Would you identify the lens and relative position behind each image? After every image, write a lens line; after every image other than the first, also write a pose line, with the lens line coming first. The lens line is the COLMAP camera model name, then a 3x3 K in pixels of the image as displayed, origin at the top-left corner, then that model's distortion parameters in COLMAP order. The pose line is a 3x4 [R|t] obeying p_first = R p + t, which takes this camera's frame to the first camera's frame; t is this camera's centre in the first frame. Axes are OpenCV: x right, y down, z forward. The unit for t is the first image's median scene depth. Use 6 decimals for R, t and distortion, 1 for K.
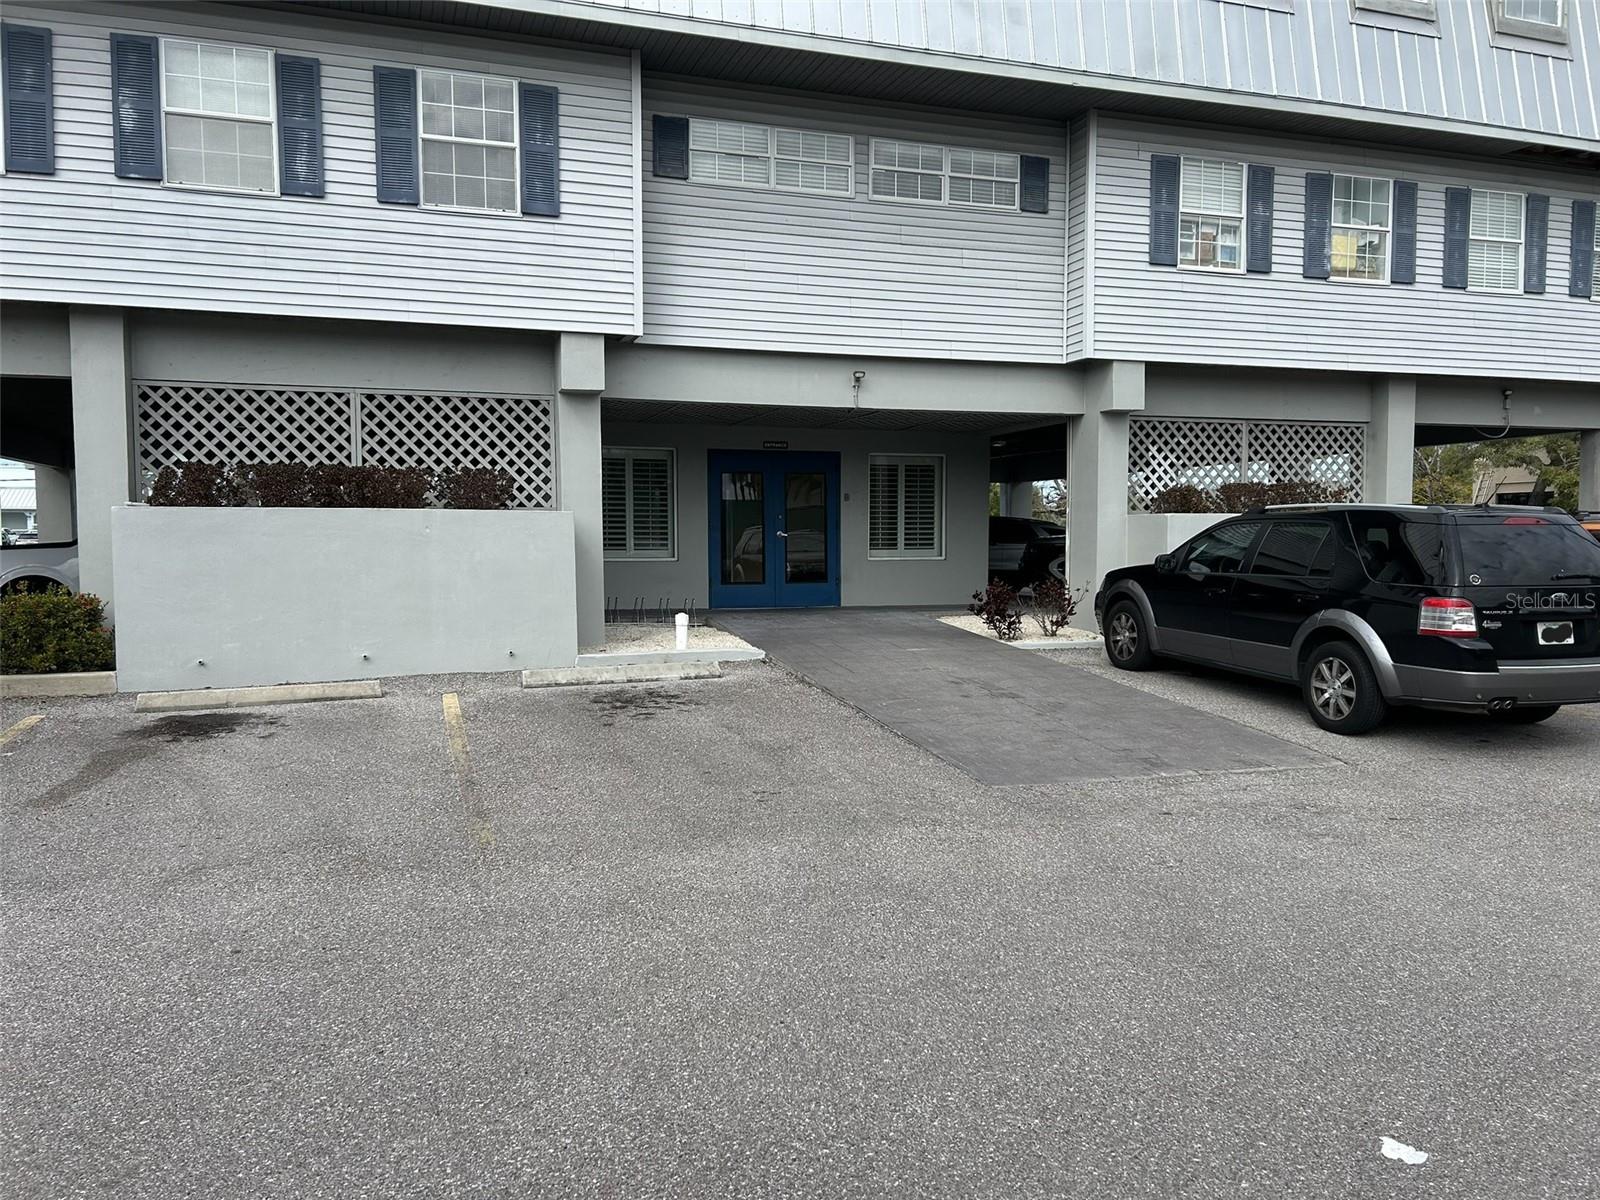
lens RADIAL K [[1227.2, 0, 791.9], [0, 1227.2, 593.4], [0, 0, 1]] dist [0.031894, 0.000284]
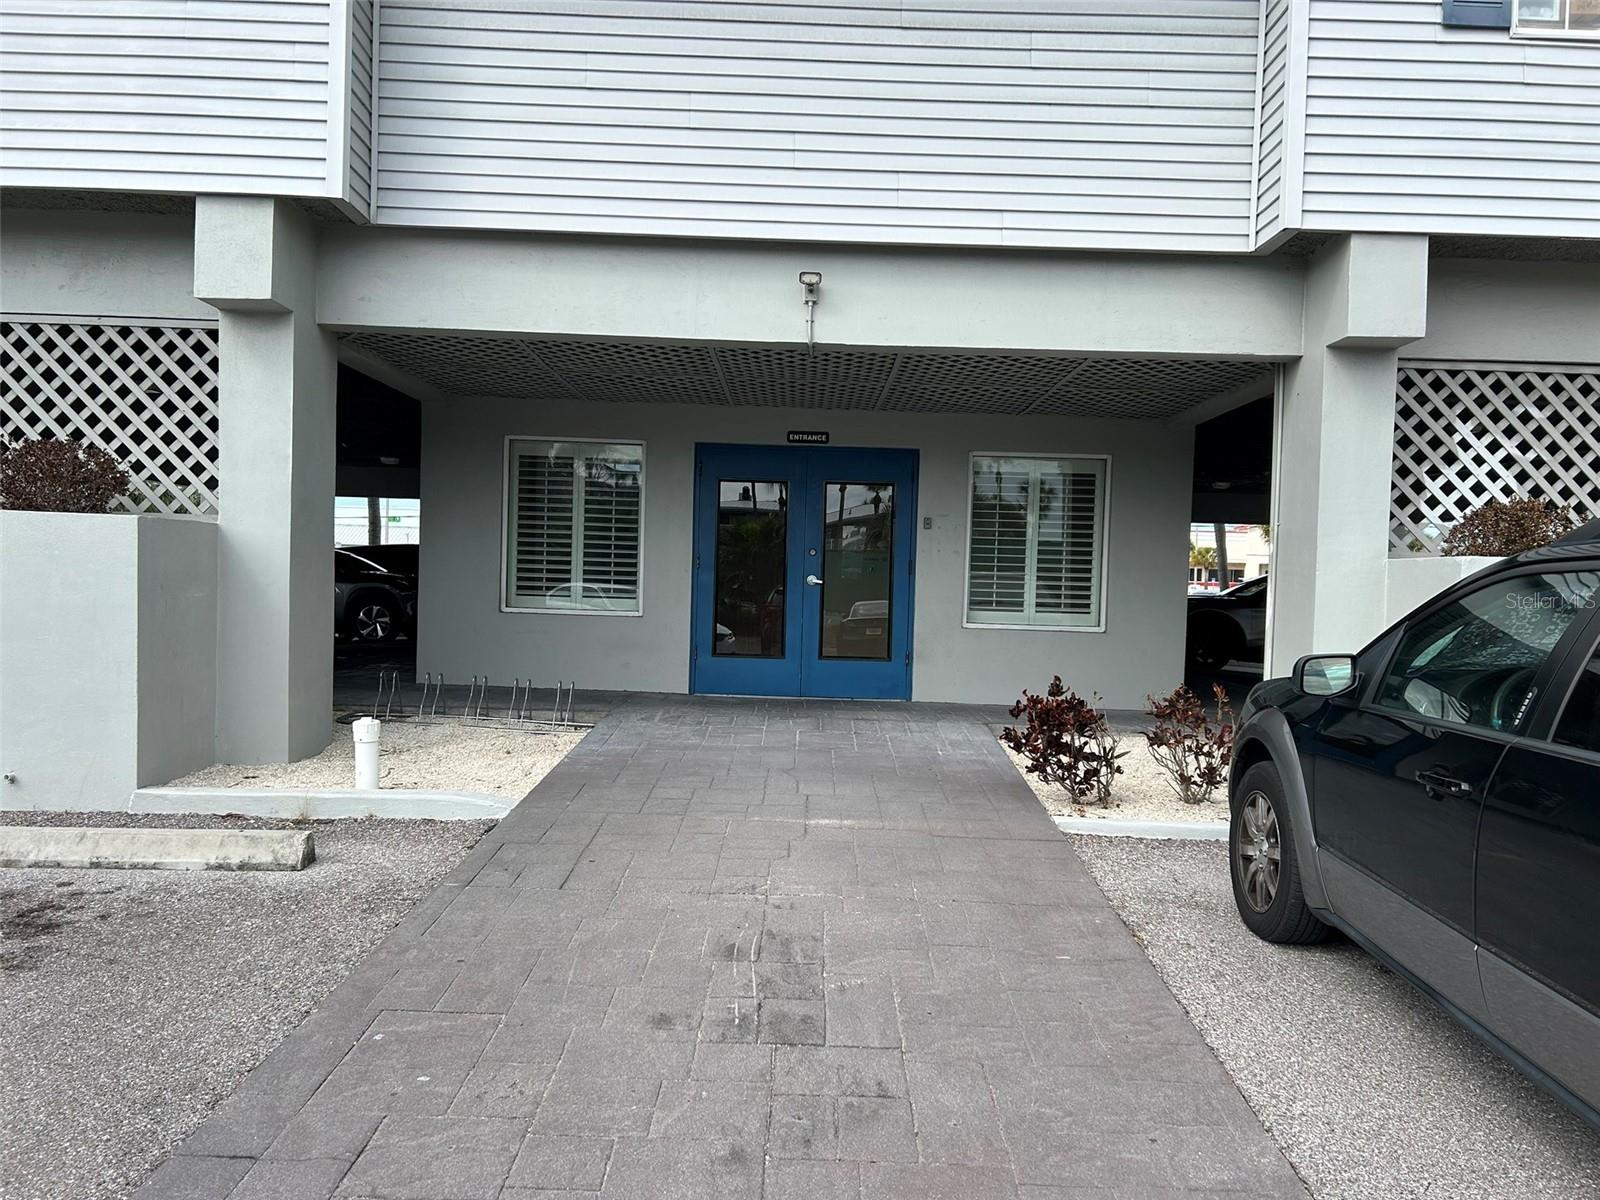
lens RADIAL K [[1239.7, 0, 800.0], [0, 1239.7, 600.0], [0, 0, 1]] dist [0.010131, -0.006101]
pose [[0.947549, 0.035476, -0.317636, 0.224572], [-0.046937, 0.998491, -0.028502, -0.025004], [0.316145, 0.041916, 0.947784, 0.499972]]
